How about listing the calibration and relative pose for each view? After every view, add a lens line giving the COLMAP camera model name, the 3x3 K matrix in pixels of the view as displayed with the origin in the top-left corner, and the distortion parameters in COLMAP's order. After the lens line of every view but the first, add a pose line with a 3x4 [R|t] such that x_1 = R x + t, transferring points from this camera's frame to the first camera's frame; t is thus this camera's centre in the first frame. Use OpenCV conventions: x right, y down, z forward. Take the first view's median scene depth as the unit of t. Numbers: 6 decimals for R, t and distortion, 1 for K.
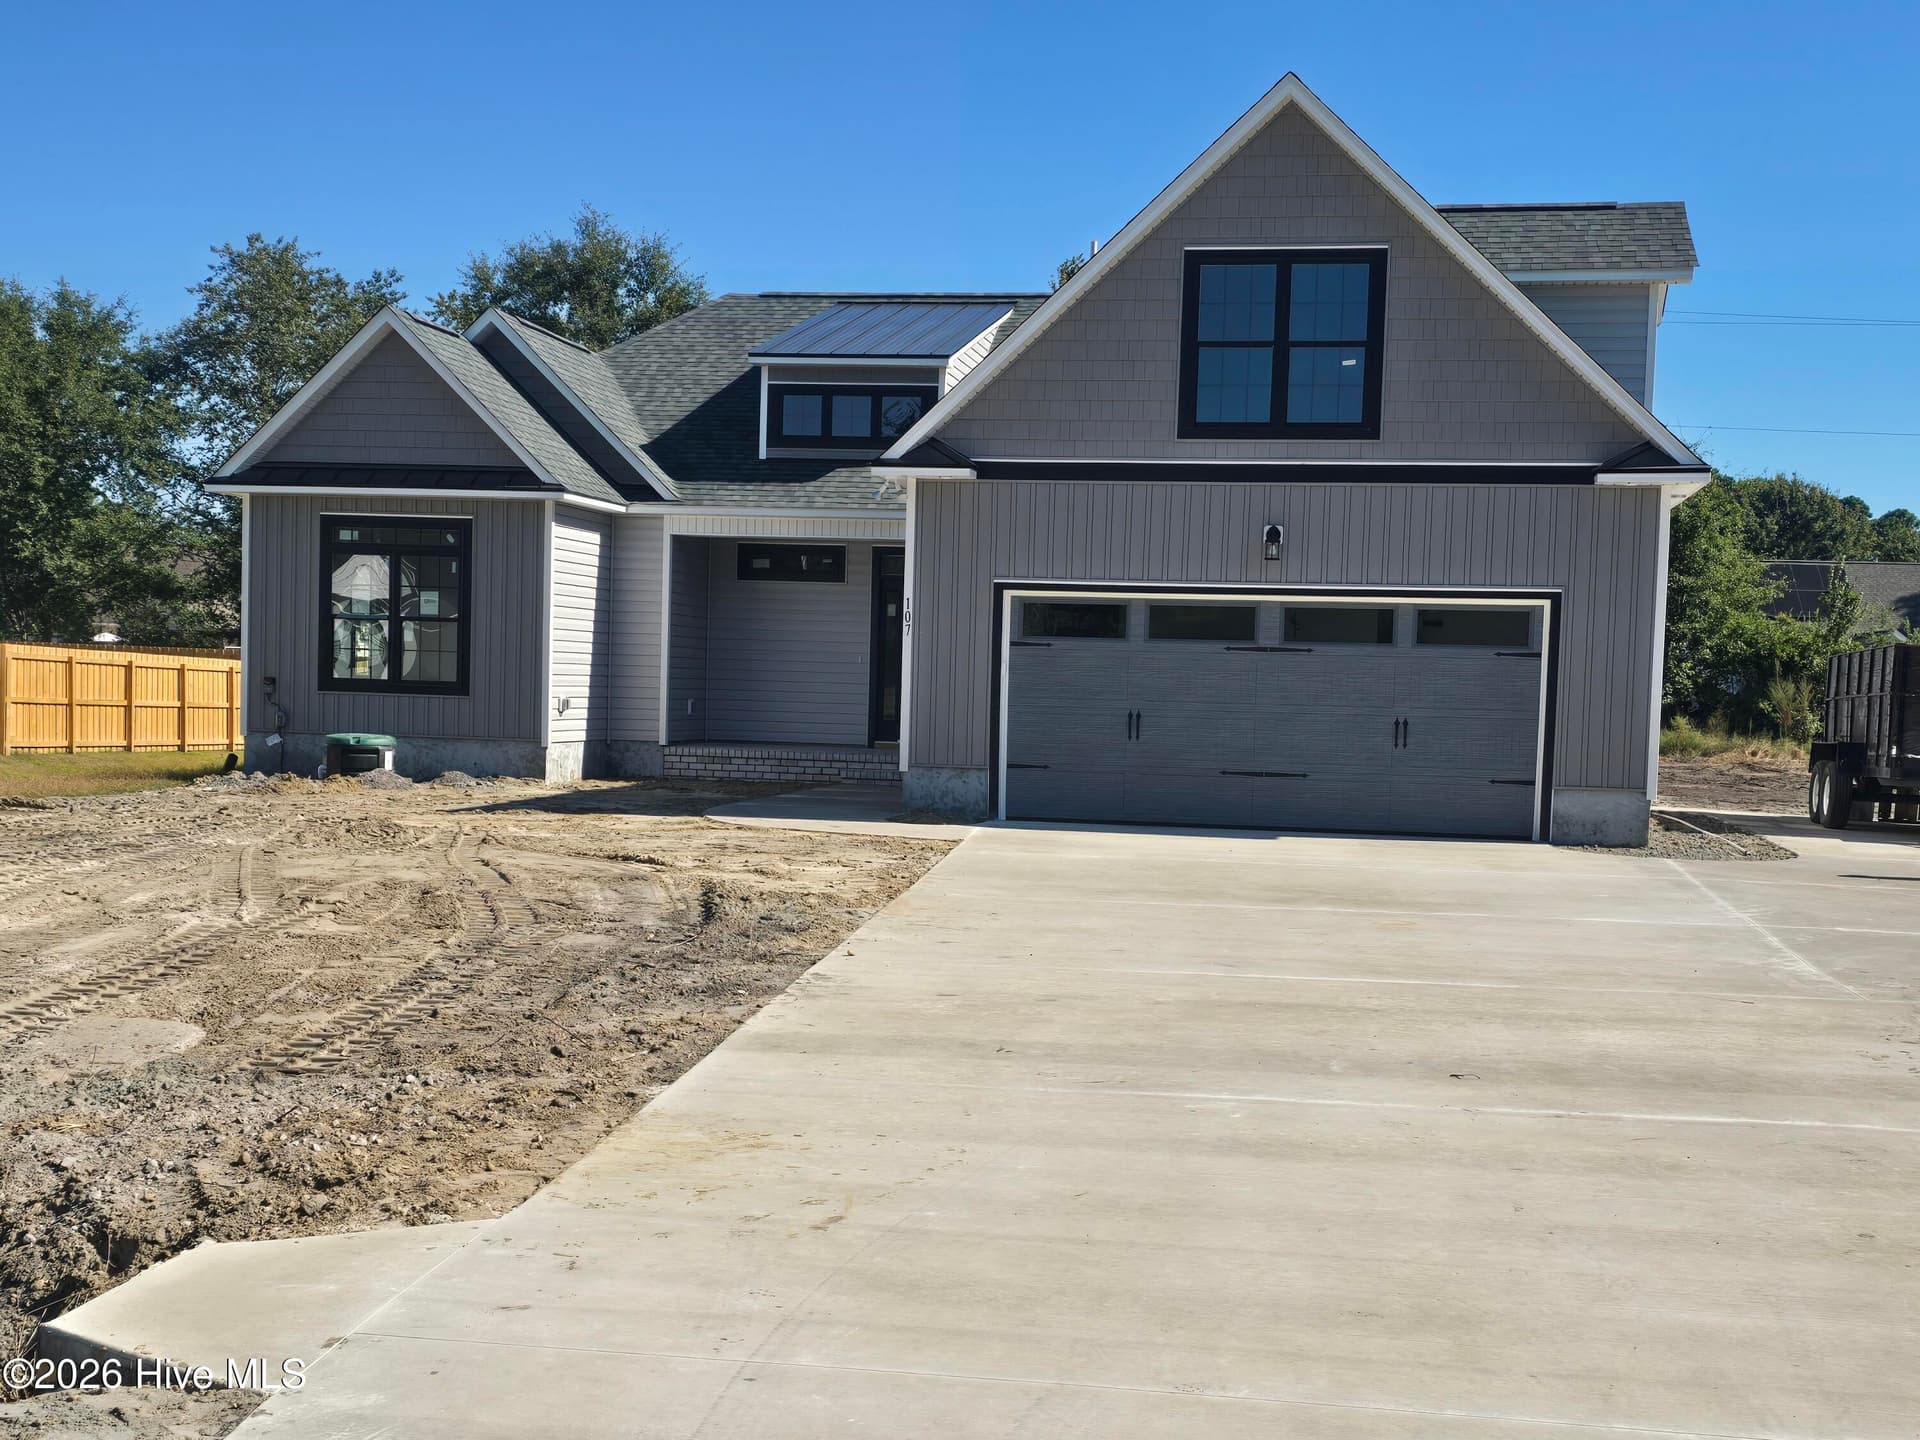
lens RADIAL K [[2344.9, 0, 941.4], [0, 2344.9, 795.0], [0, 0, 1]] dist [0.116426, 0.000000]
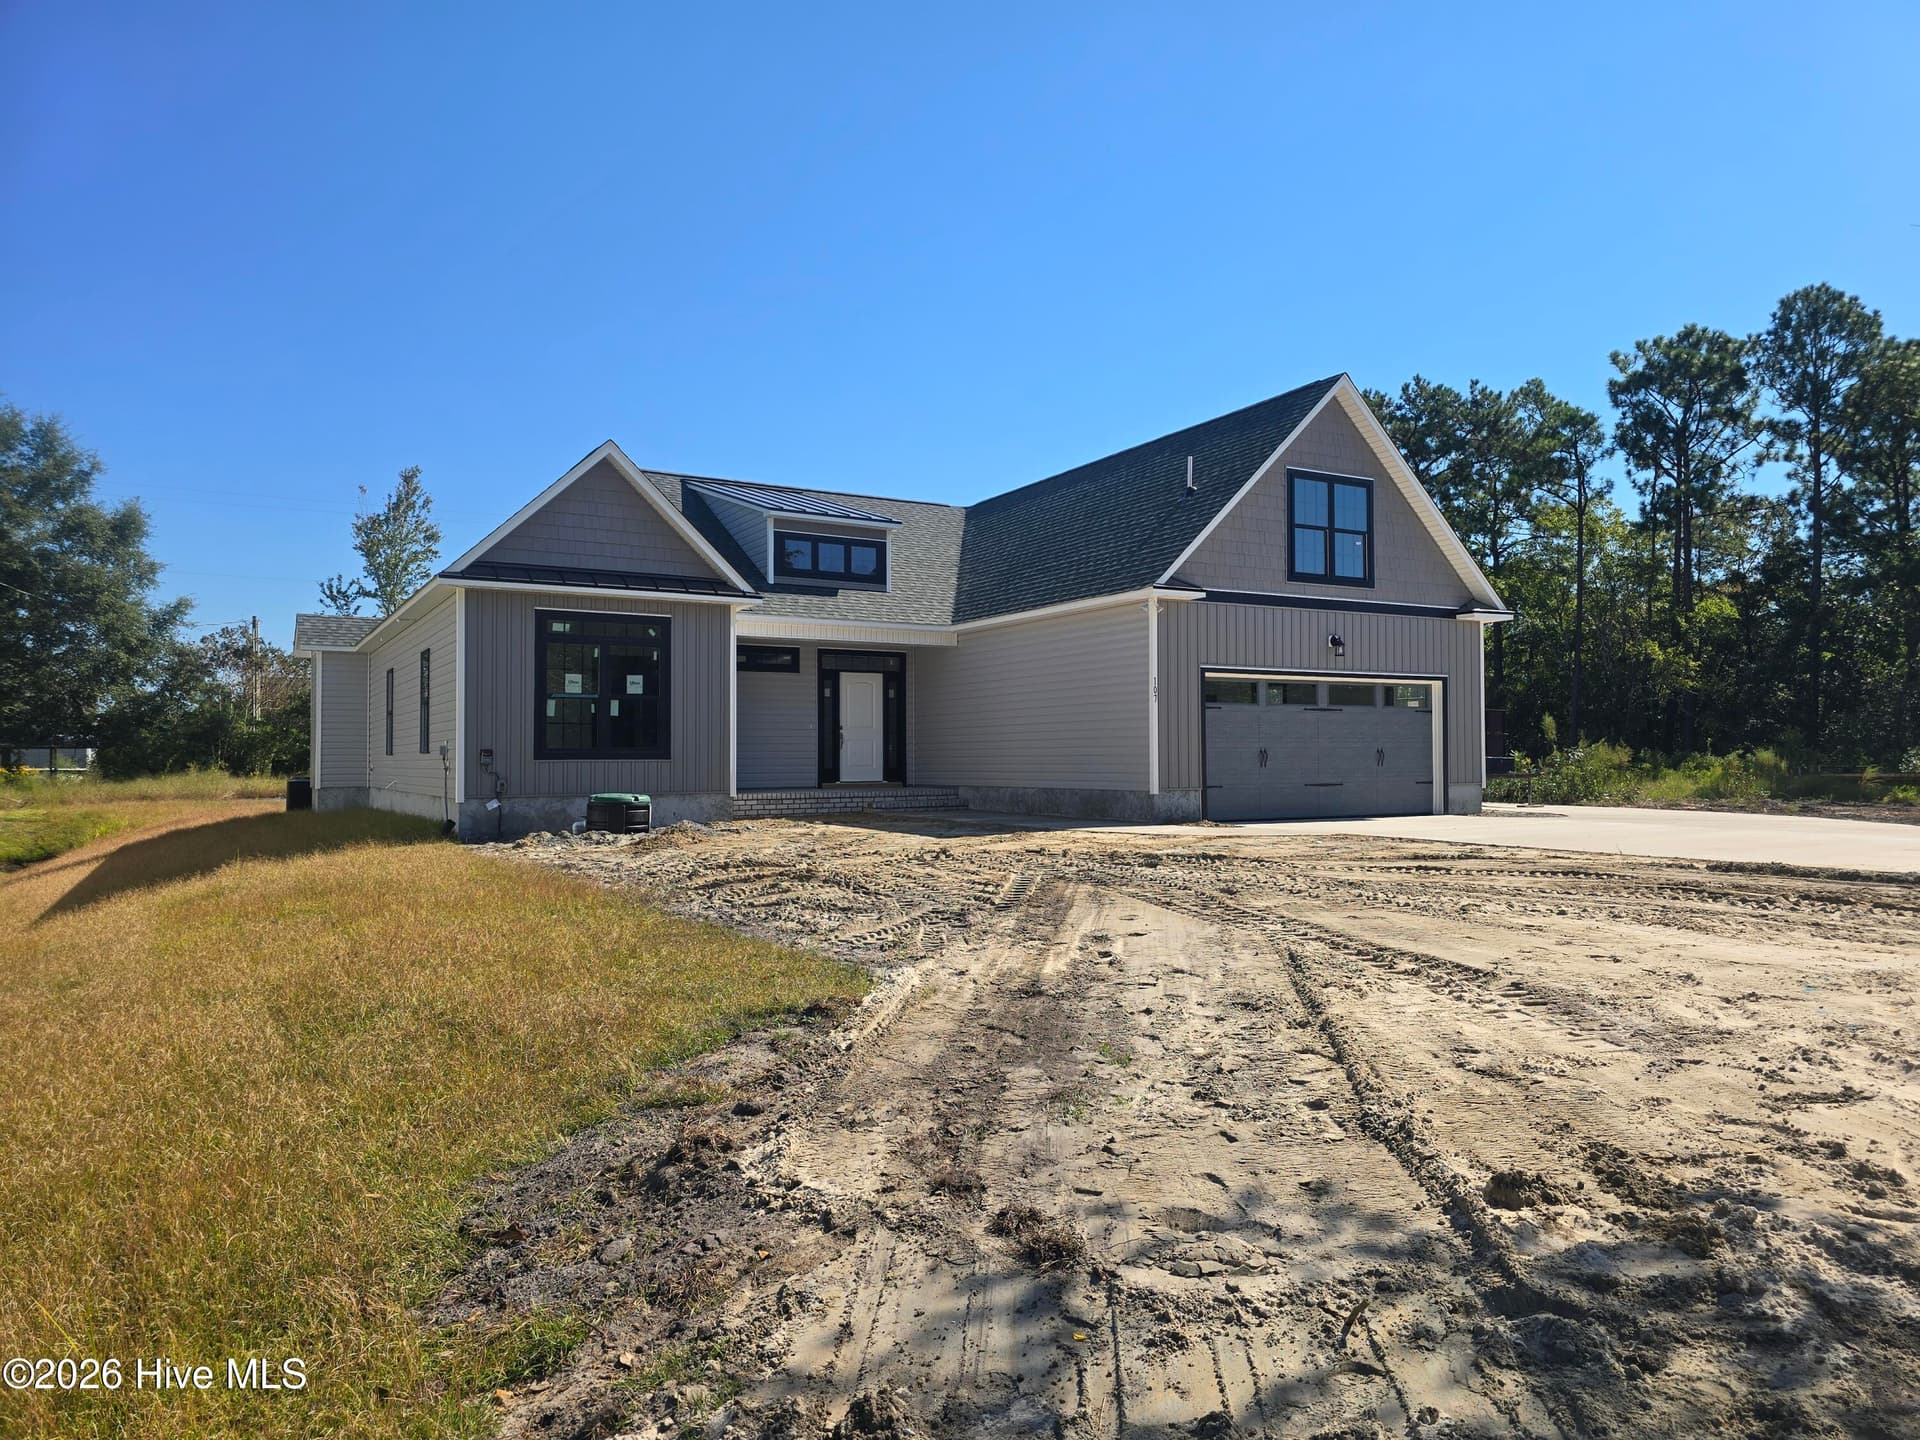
lens RADIAL K [[1289.5, 0, 984.4], [0, 1289.5, 733.5], [0, 0, 1]] dist [0.031613, -0.011710]
pose [[0.752810, -0.018859, 0.657968, -0.637773], [0.059690, 0.997427, -0.039706, -0.022646], [-0.655526, 0.069165, 0.751999, 0.465038]]
